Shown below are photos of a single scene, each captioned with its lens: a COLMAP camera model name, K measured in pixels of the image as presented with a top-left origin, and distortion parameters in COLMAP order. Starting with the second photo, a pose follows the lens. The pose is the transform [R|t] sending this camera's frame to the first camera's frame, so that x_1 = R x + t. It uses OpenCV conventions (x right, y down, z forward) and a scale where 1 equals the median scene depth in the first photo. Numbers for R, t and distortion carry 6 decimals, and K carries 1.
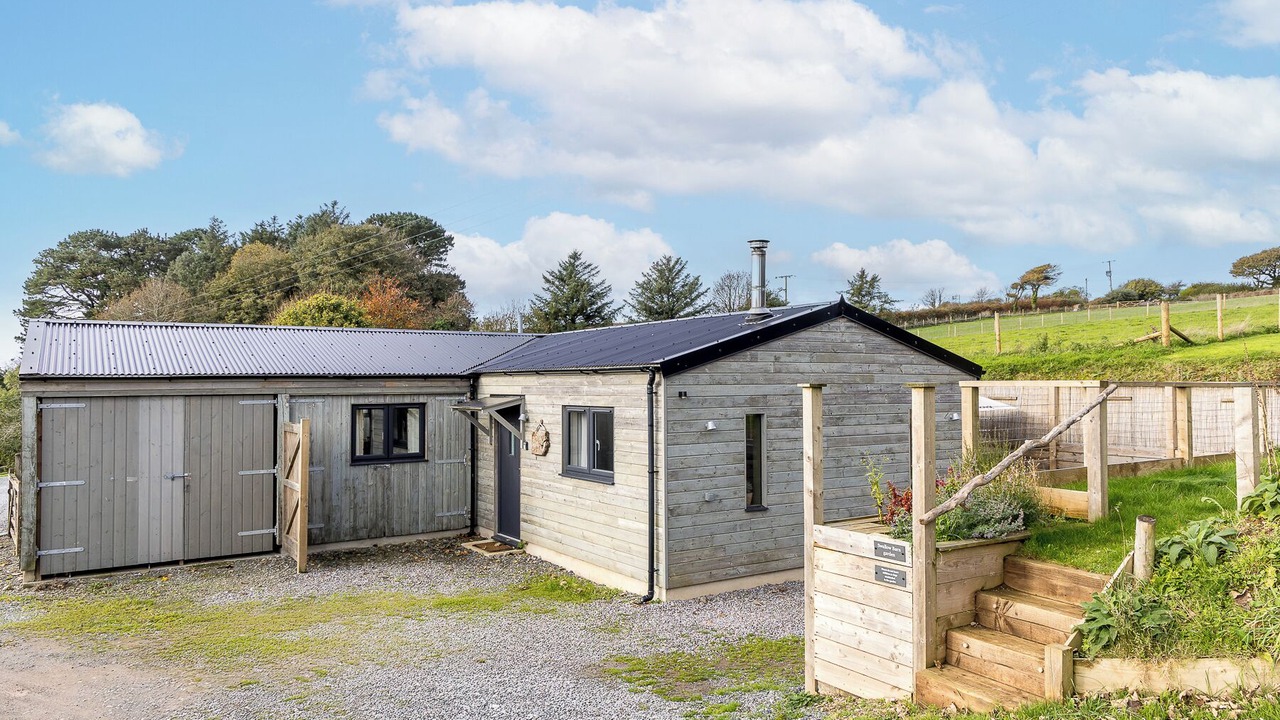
lens RADIAL K [[868.4, 0, 640.0], [0, 868.4, 360.0], [0, 0, 1]] dist [-0.003876, 0.000868]
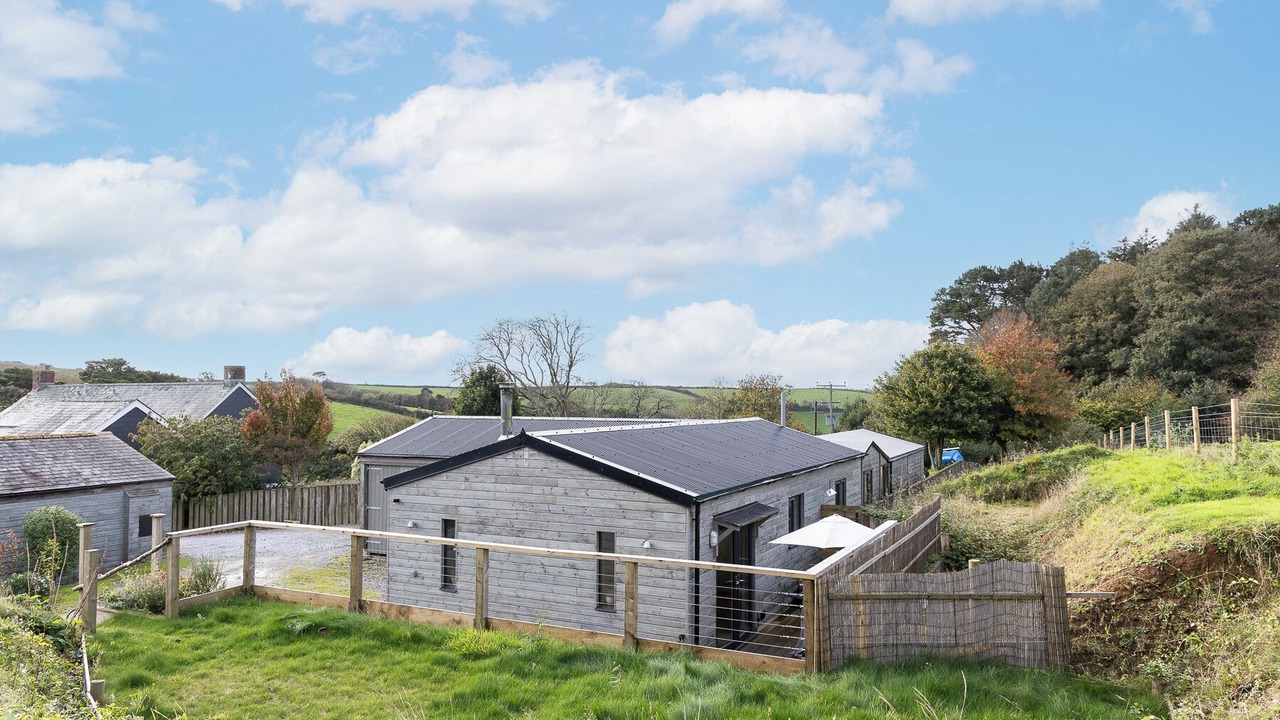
lens RADIAL K [[868.5, 0, 648.8], [0, 868.5, 337.9], [0, 0, 1]] dist [0.030946, 0.000477]
pose [[0.515424, -0.047522, -0.855617, 1.273835], [0.016585, 0.998827, -0.045485, -0.133561], [0.856775, 0.009254, 0.515608, 0.480439]]
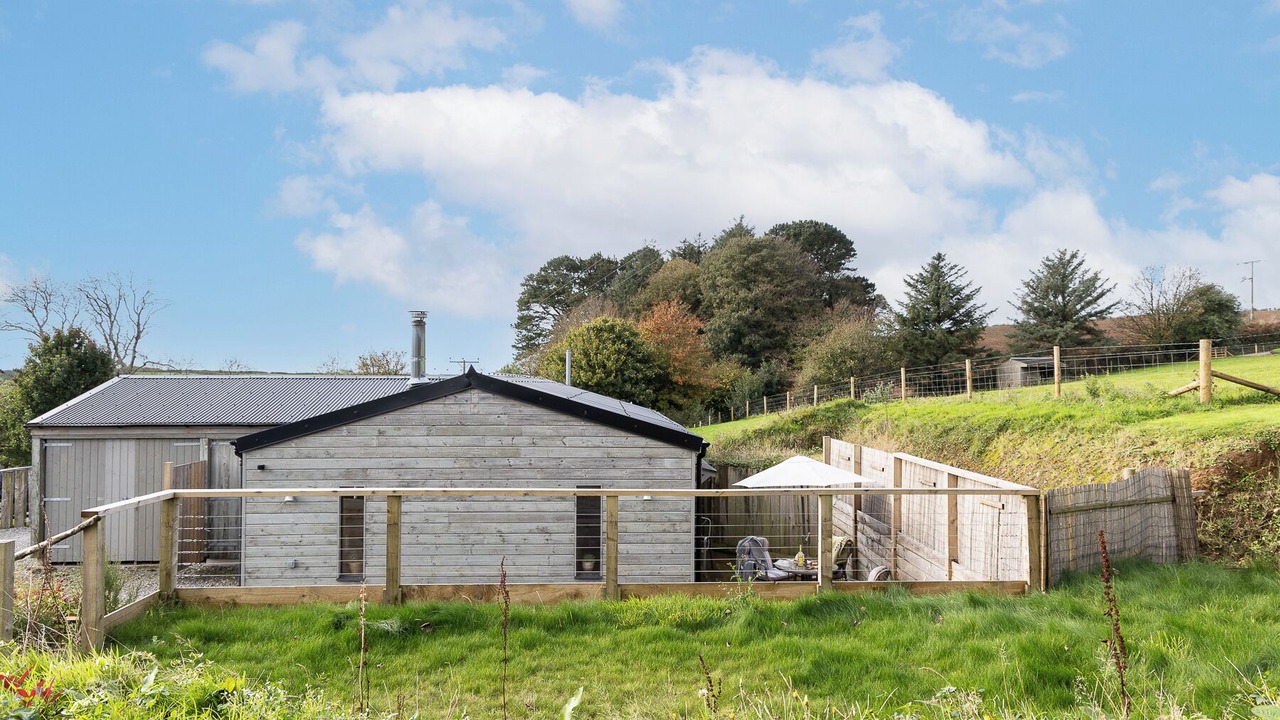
lens RADIAL K [[868.5, 0, 648.8], [0, 868.5, 337.9], [0, 0, 1]] dist [0.030946, 0.000477]
pose [[0.863765, -0.016131, -0.503637, 0.828681], [0.004624, 0.999699, -0.024090, -0.075924], [0.503874, 0.018479, 0.863580, 0.237707]]
